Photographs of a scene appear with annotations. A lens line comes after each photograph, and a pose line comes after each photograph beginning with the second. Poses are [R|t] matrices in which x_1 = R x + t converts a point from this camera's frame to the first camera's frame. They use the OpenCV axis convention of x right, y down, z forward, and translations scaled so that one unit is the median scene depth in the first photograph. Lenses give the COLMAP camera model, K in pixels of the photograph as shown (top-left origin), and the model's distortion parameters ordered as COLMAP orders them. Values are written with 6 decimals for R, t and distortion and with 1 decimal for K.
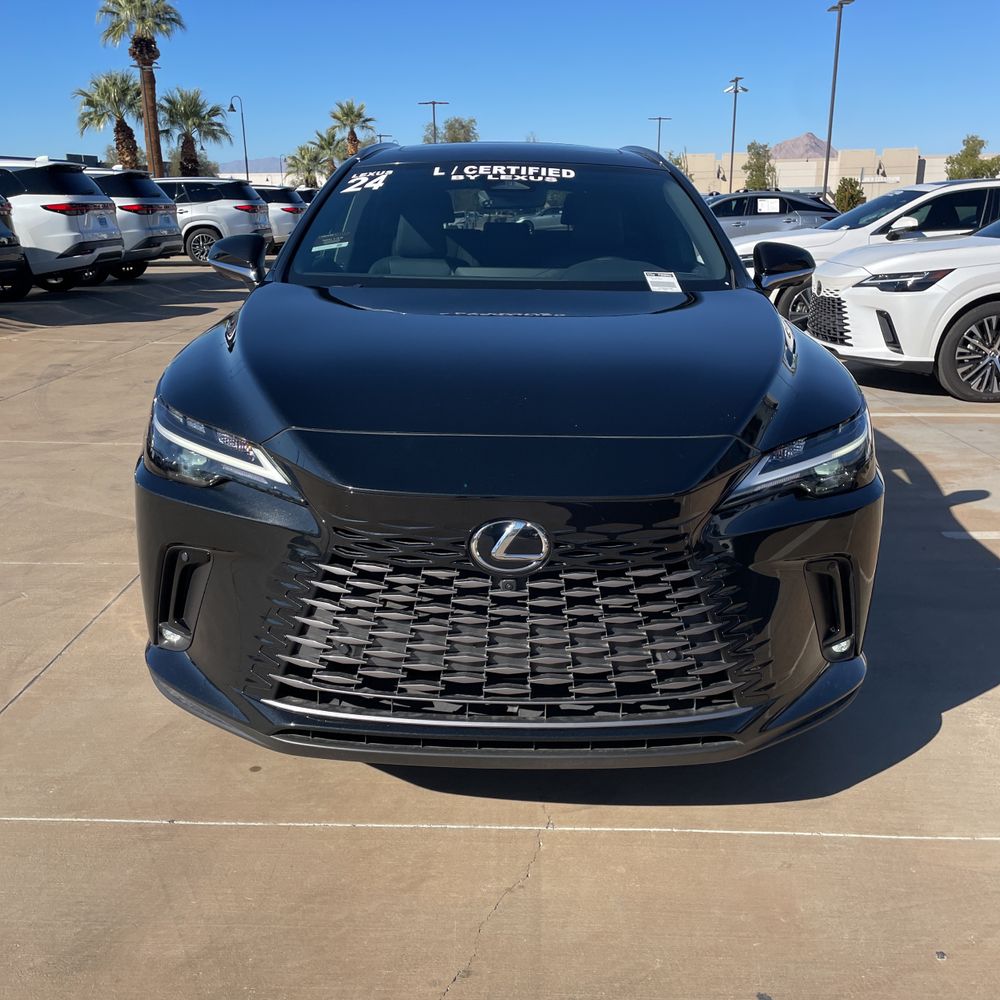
lens RADIAL K [[997.0, 0, 502.0], [0, 997.0, 496.0], [0, 0, 1]] dist [0.043787, 0.000000]
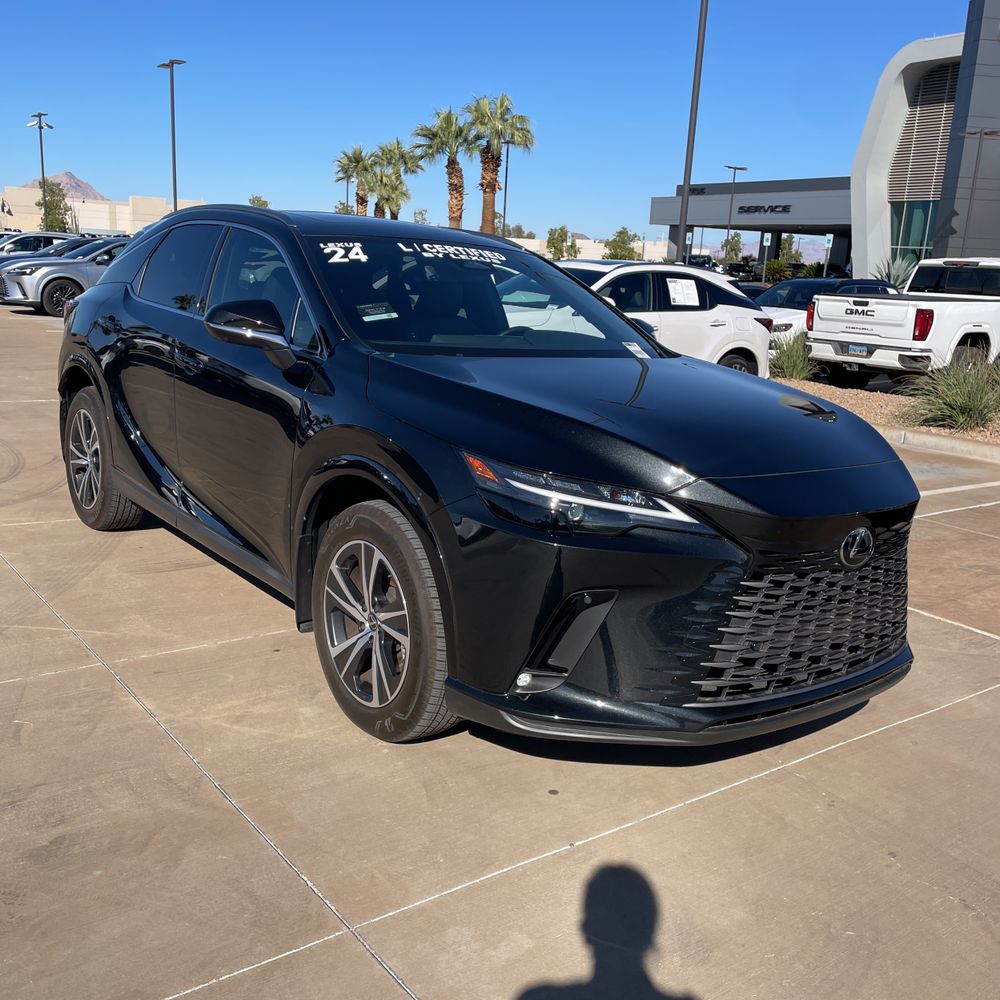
lens RADIAL K [[997.0, 0, 502.2], [0, 997.0, 482.7], [0, 0, 1]] dist [0.043787, 0.000000]
pose [[0.799285, -0.087238, 0.594587, -1.119855], [0.119817, 0.992676, -0.015419, -0.070355], [-0.588887, 0.083566, 0.803884, 0.139621]]
